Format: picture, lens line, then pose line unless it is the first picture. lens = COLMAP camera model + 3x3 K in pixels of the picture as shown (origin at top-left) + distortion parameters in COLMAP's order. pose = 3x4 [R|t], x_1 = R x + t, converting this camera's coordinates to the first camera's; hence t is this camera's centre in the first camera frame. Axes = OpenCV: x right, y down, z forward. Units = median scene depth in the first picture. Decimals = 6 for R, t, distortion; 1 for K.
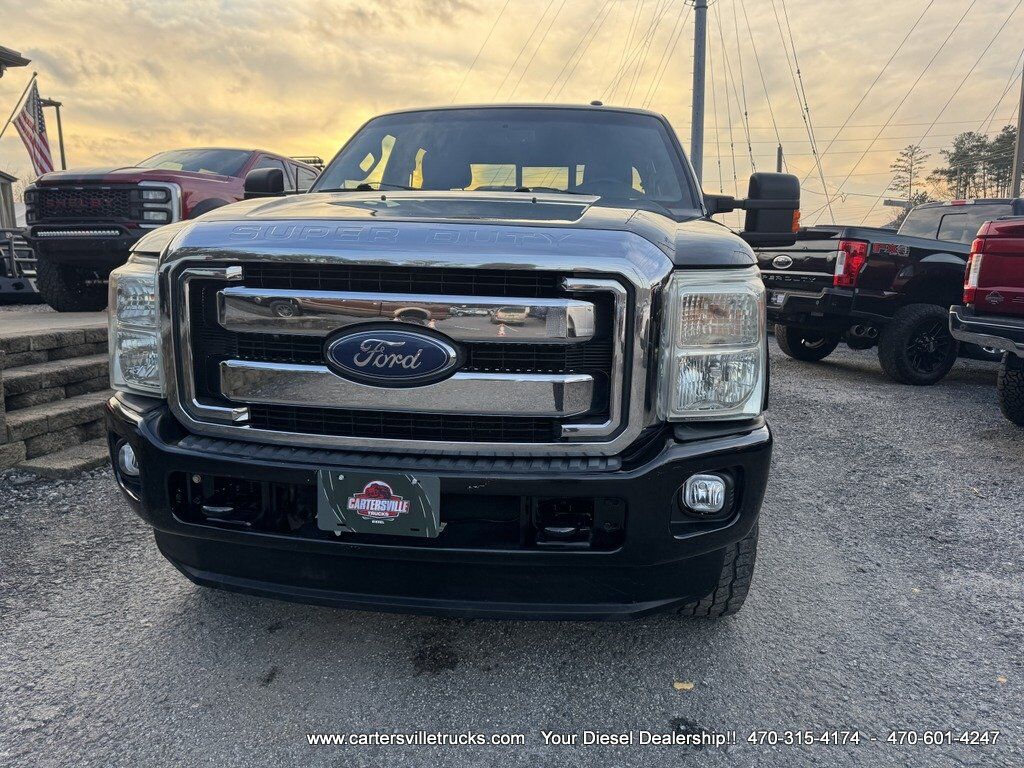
lens RADIAL K [[726.8, 0, 512.6], [0, 726.8, 381.2], [0, 0, 1]] dist [0.039070, -0.047292]
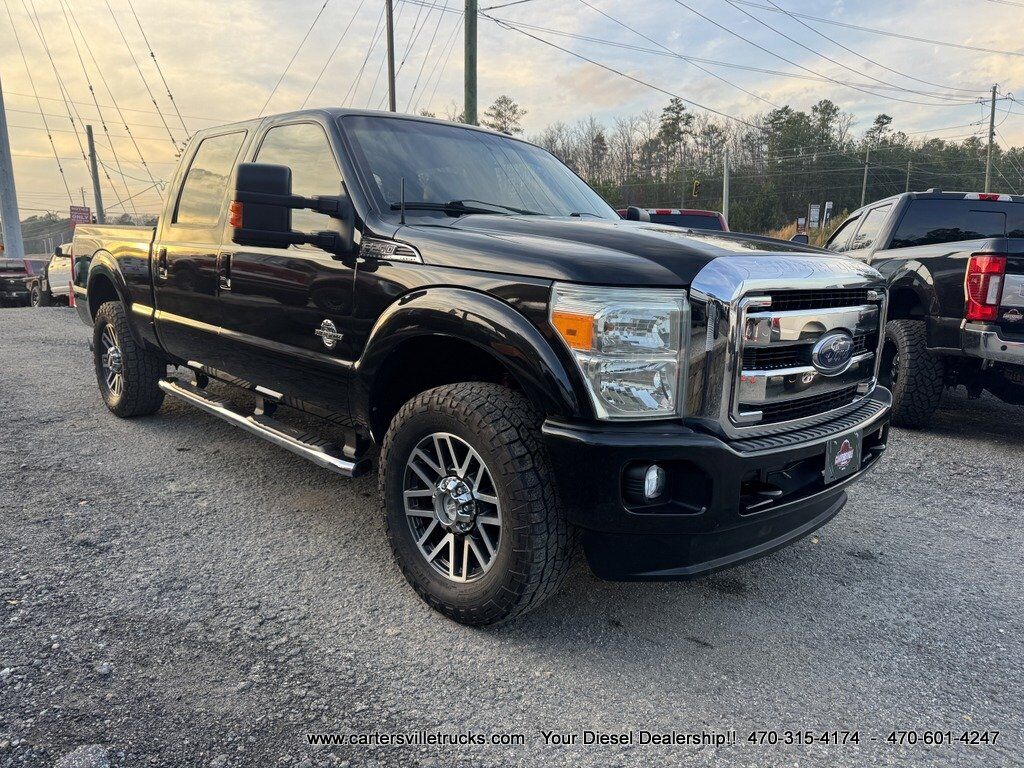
lens RADIAL K [[743.7, 0, 516.2], [0, 743.7, 383.3], [0, 0, 1]] dist [0.174429, -0.413274]
pose [[0.605255, -0.125798, 0.786029, -1.655959], [0.112506, 0.991041, 0.071977, -0.148204], [-0.788041, 0.044869, 0.613986, 0.555227]]
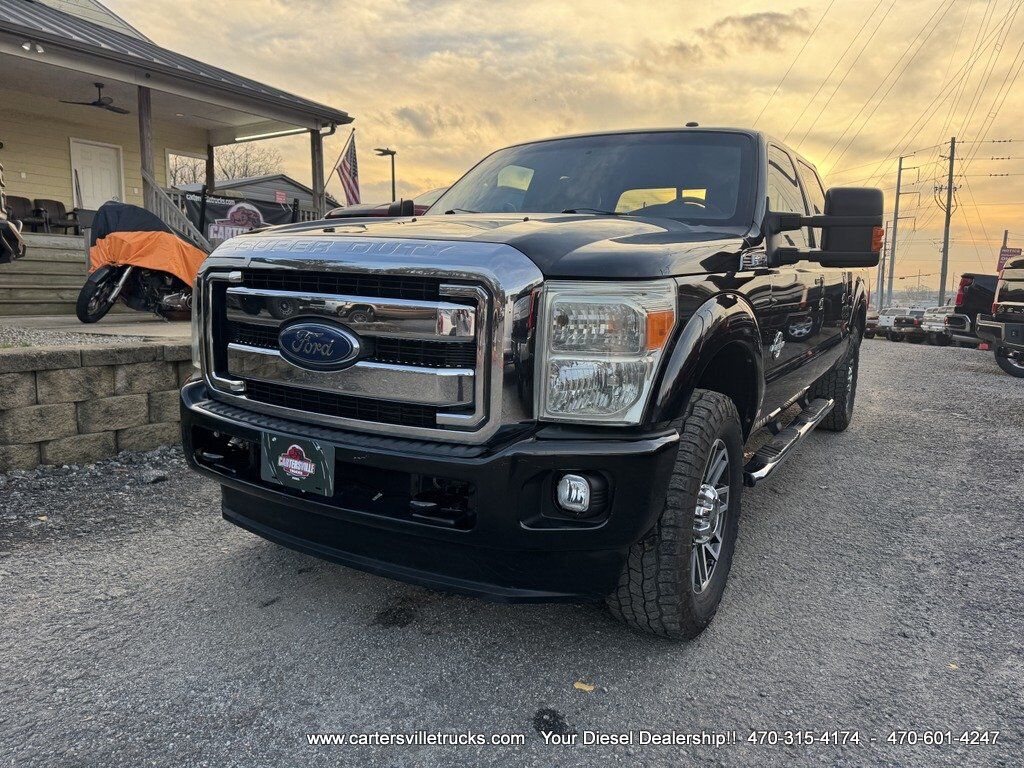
lens RADIAL K [[721.1, 0, 512.5], [0, 721.1, 388.3], [0, 0, 1]] dist [0.039483, -0.044653]
pose [[0.918887, 0.073622, -0.387592, 0.585539], [-0.084710, 0.996338, -0.011576, 0.023362], [0.385320, 0.043470, 0.921758, 0.007978]]
